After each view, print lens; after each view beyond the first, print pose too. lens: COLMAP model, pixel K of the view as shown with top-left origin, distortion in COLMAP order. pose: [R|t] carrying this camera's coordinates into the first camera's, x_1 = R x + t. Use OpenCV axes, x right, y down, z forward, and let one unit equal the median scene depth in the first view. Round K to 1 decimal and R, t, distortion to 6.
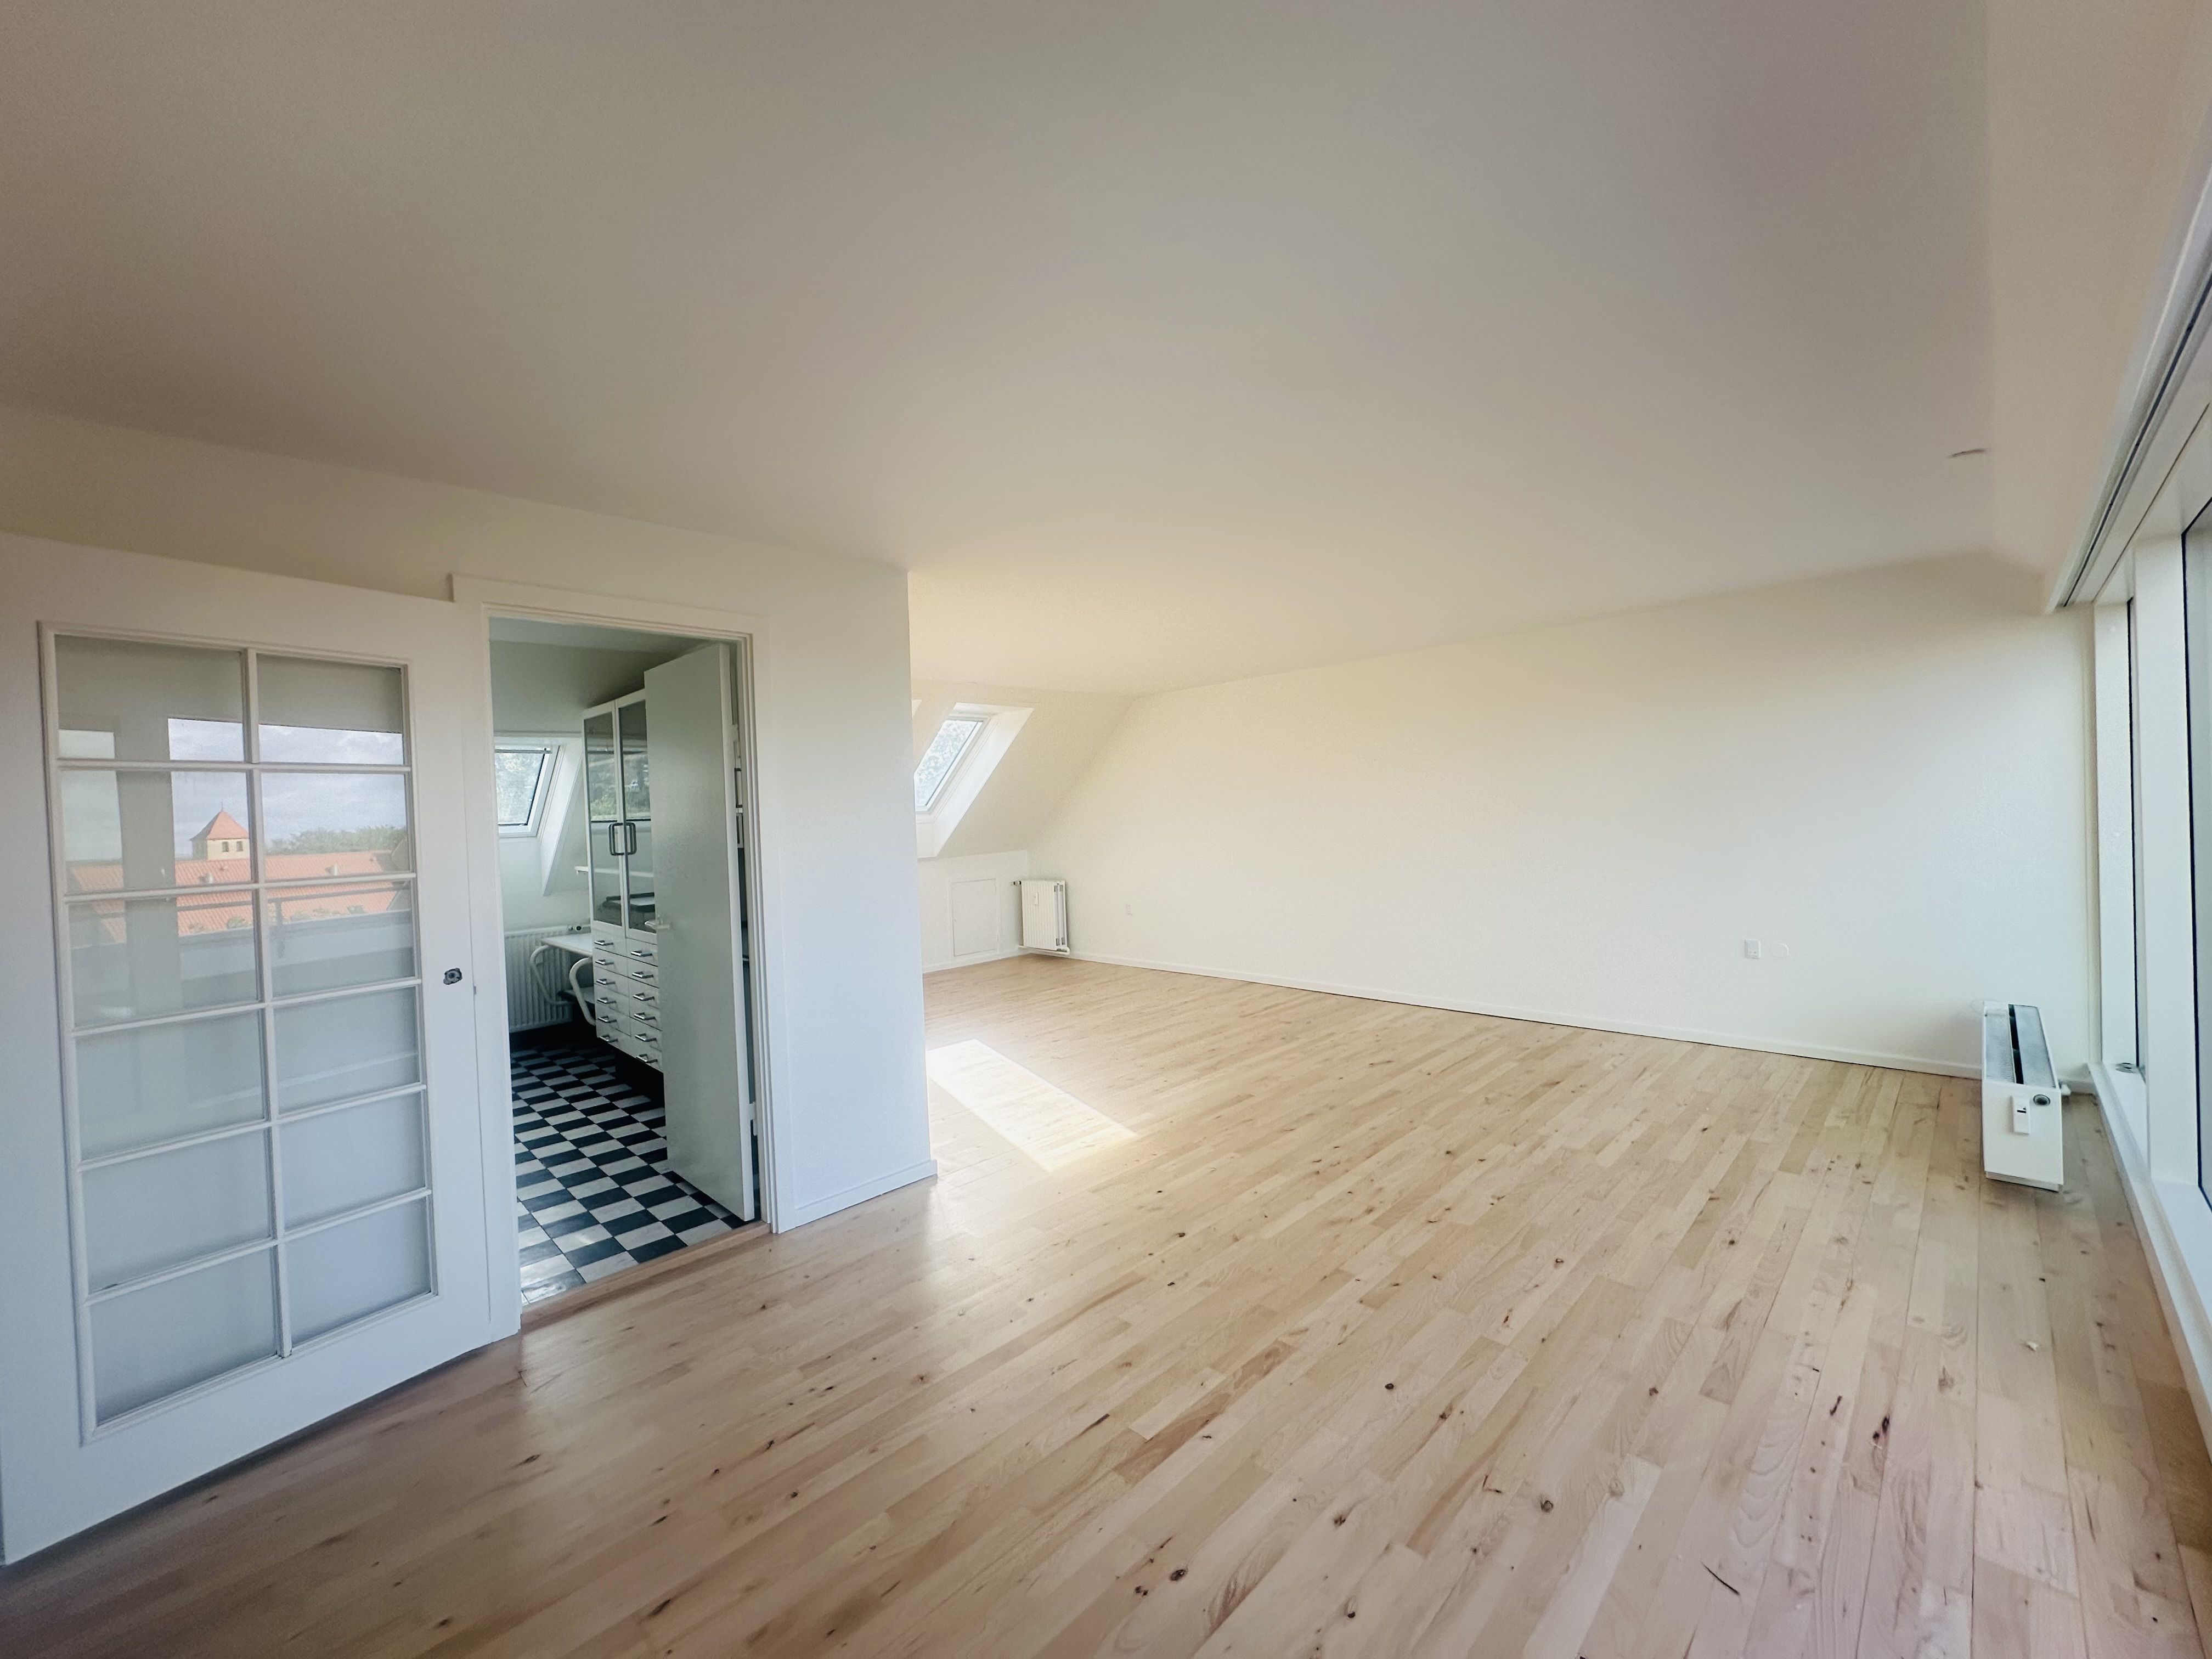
lens RADIAL K [[886.6, 0, 1107.6], [0, 886.6, 825.4], [0, 0, 1]] dist [0.000023, -0.000003]
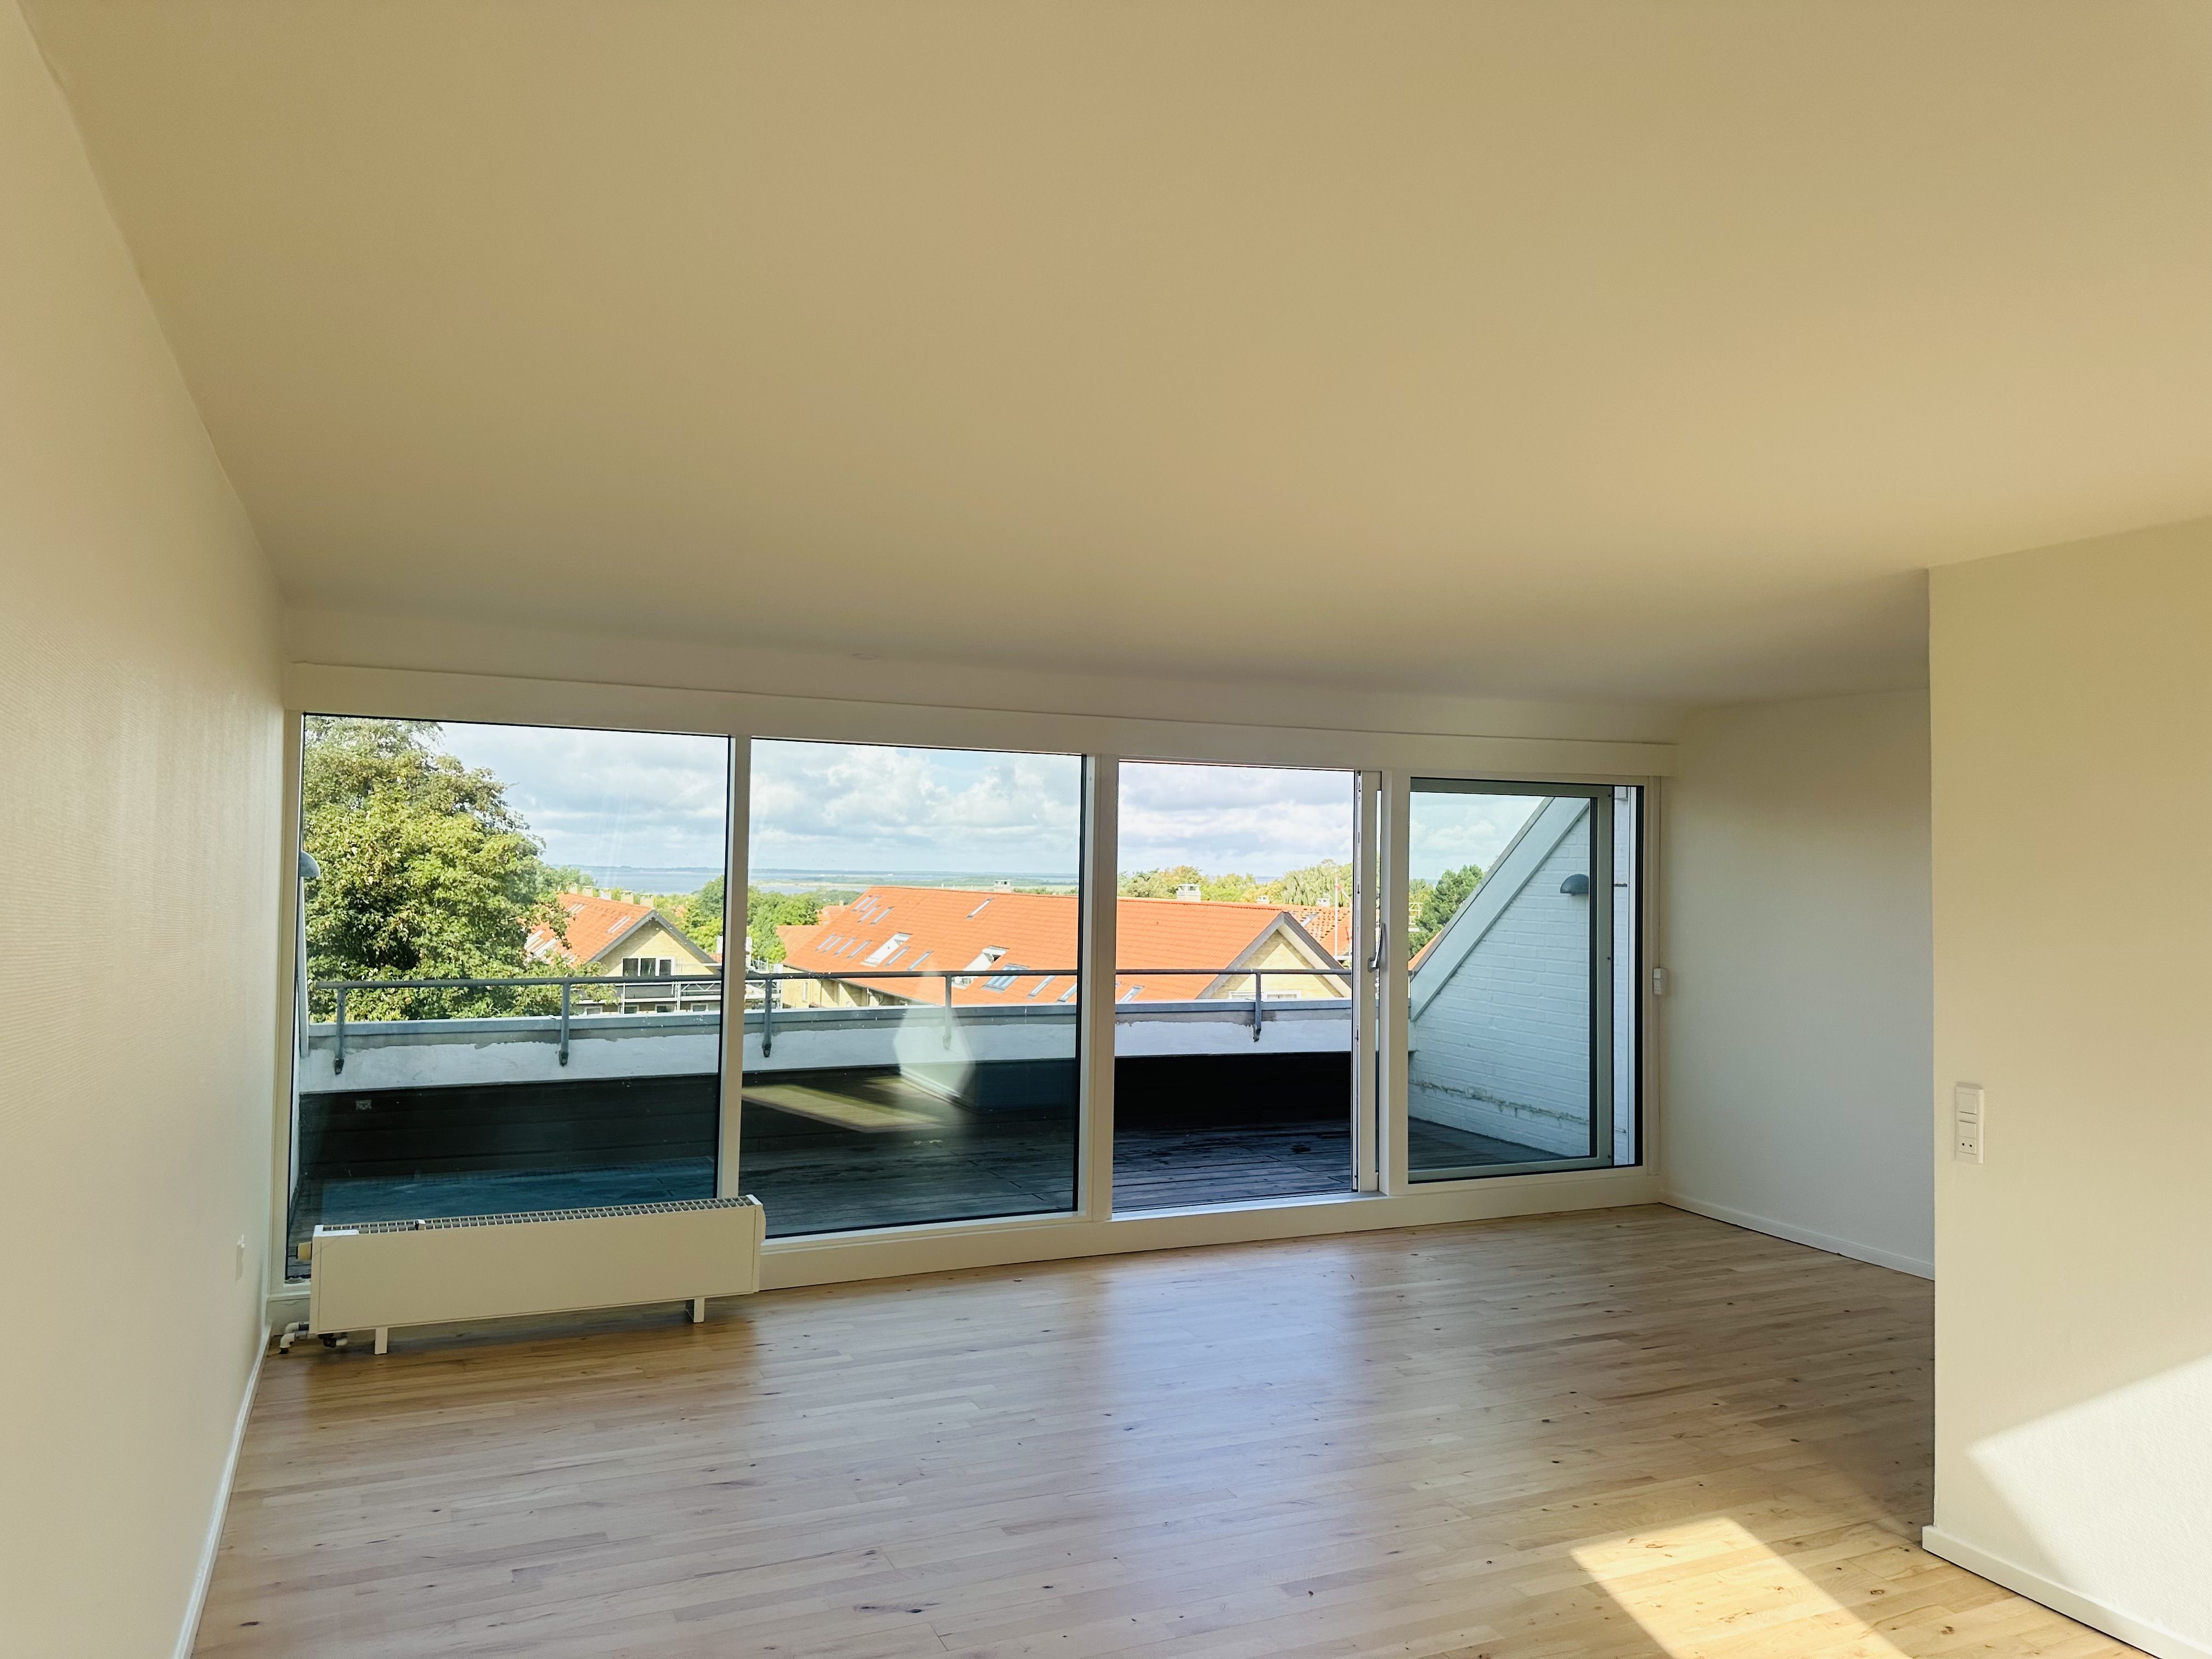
lens RADIAL K [[1559.4, 0, 1103.7], [0, 1559.4, 826.9], [0, 0, 1]] dist [-0.003060, -0.001199]
pose [[-0.935484, 0.037531, 0.351371, -0.059458], [0.031514, 0.999243, -0.022830, -0.089774], [-0.351961, -0.010284, -0.935958, 2.099892]]
